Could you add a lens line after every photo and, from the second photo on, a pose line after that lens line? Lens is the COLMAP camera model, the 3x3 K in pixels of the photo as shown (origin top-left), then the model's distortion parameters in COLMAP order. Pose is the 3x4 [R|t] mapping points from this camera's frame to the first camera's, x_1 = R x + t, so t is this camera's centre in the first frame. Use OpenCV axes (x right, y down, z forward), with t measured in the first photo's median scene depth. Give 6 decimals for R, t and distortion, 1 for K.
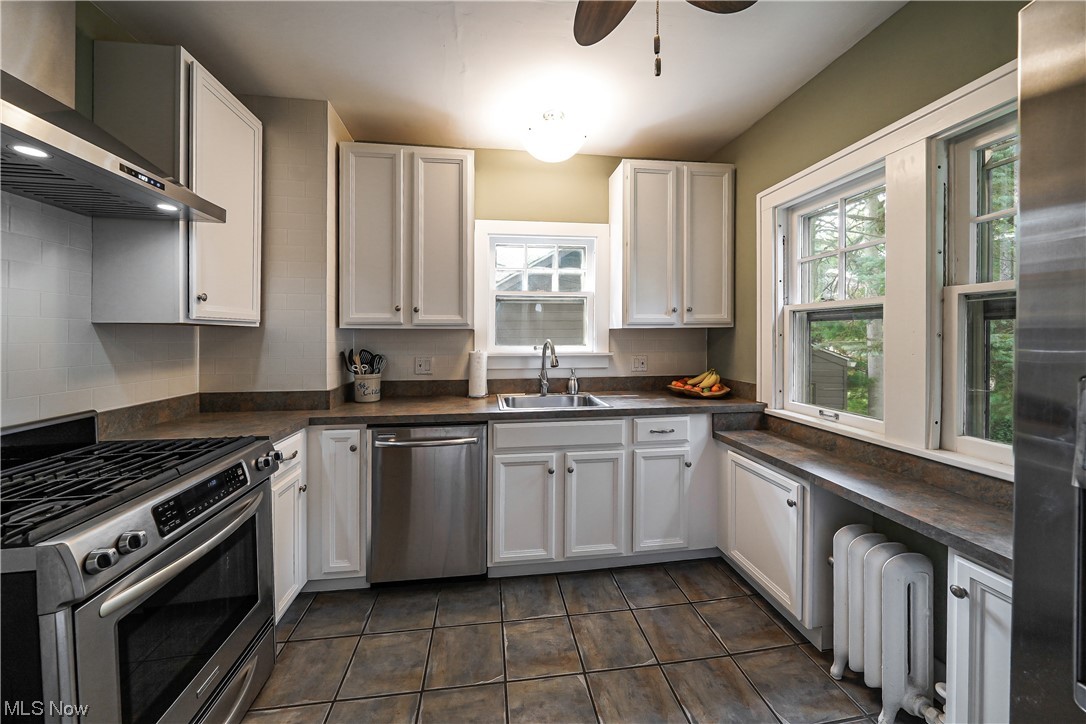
lens RADIAL K [[382.8, 0, 535.0], [0, 382.8, 339.7], [0, 0, 1]] dist [-0.005997, 0.000254]
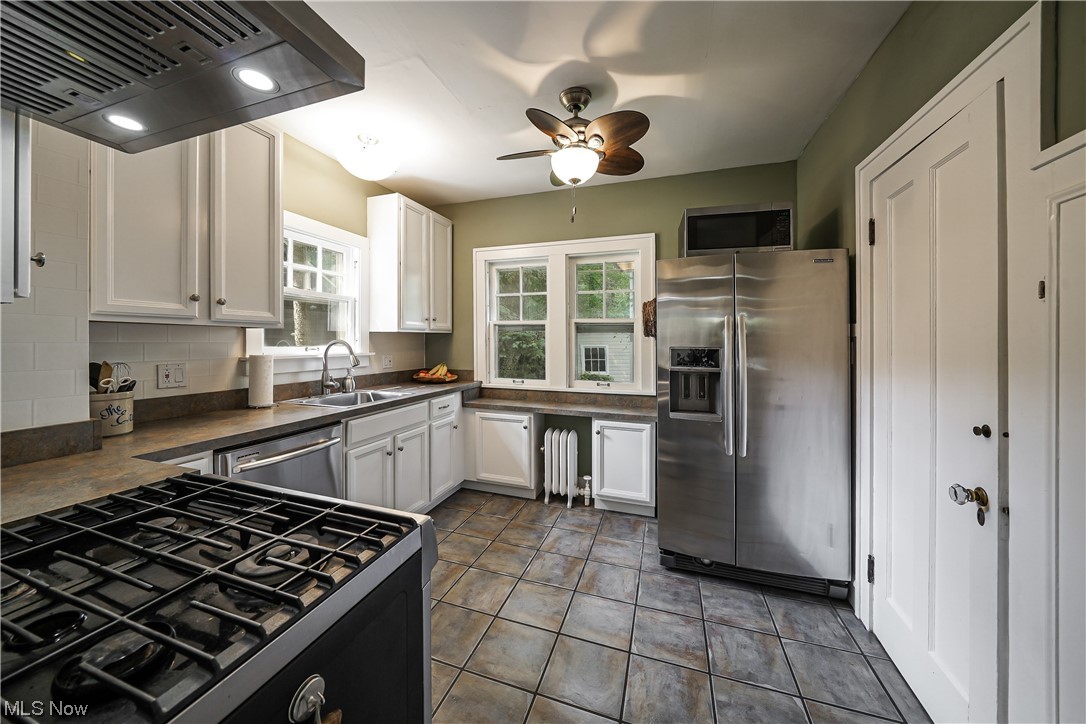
lens RADIAL K [[382.8, 0, 535.0], [0, 382.8, 339.7], [0, 0, 1]] dist [-0.005997, 0.000254]
pose [[0.452247, 0.007727, 0.891859, -0.661543], [0.003644, 0.999938, -0.010511, 0.009653], [-0.891885, 0.008003, 0.452191, 0.063967]]
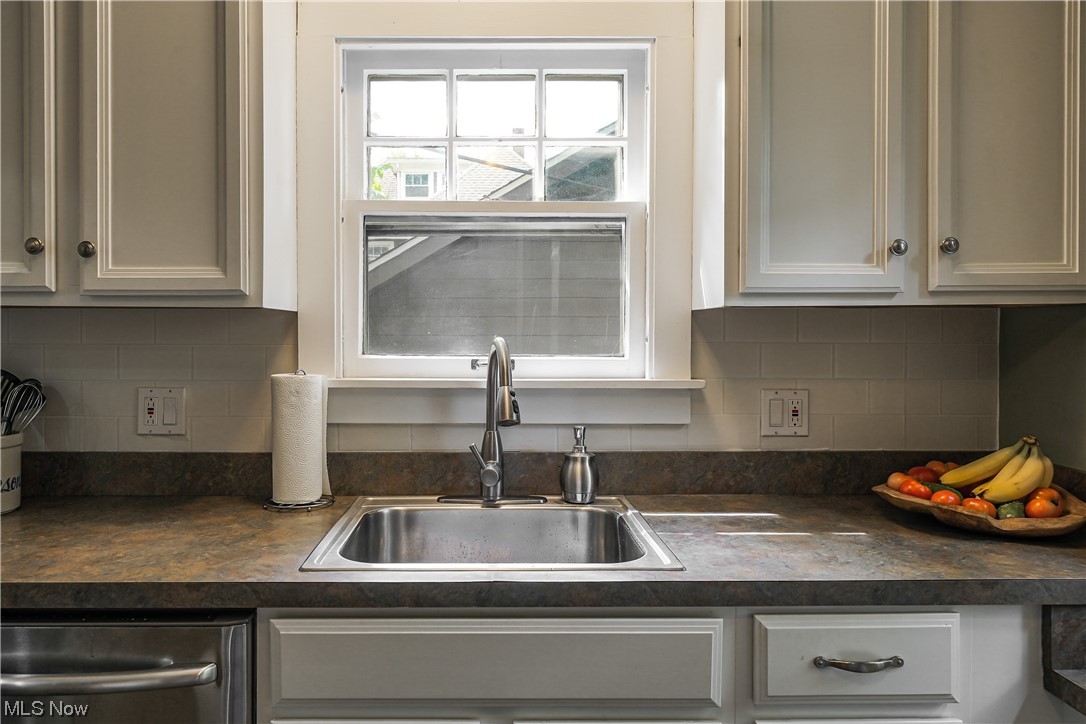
lens RADIAL K [[753.3, 0, 500.2], [0, 753.3, 333.8], [0, 0, 1]] dist [0.002986, -0.000217]
pose [[0.992878, 0.003917, -0.119069, 0.116807], [-0.004968, 0.999951, -0.008533, -0.000671], [0.119030, 0.009064, 0.992849, 0.354163]]
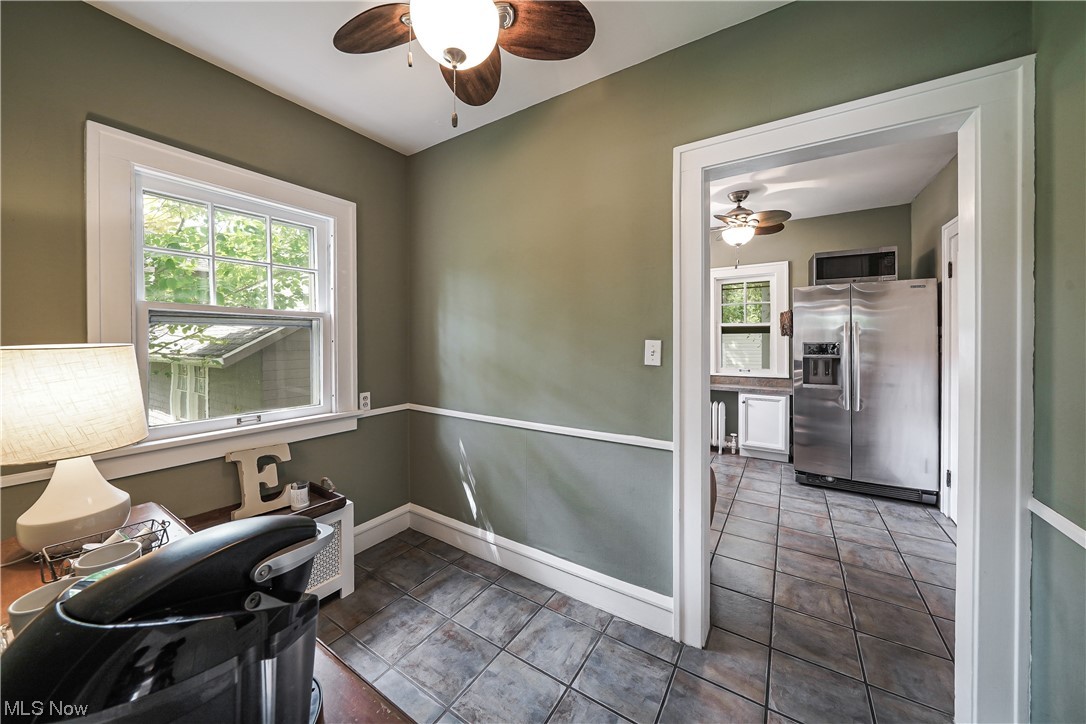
lens RADIAL K [[406.2, 0, 494.3], [0, 406.2, 344.9], [0, 0, 1]] dist [-0.011518, -0.000006]
pose [[0.687599, -0.000279, 0.726091, -1.610561], [0.004625, 0.999981, -0.003995, 0.028885], [-0.726076, 0.006105, 0.687587, -0.011345]]
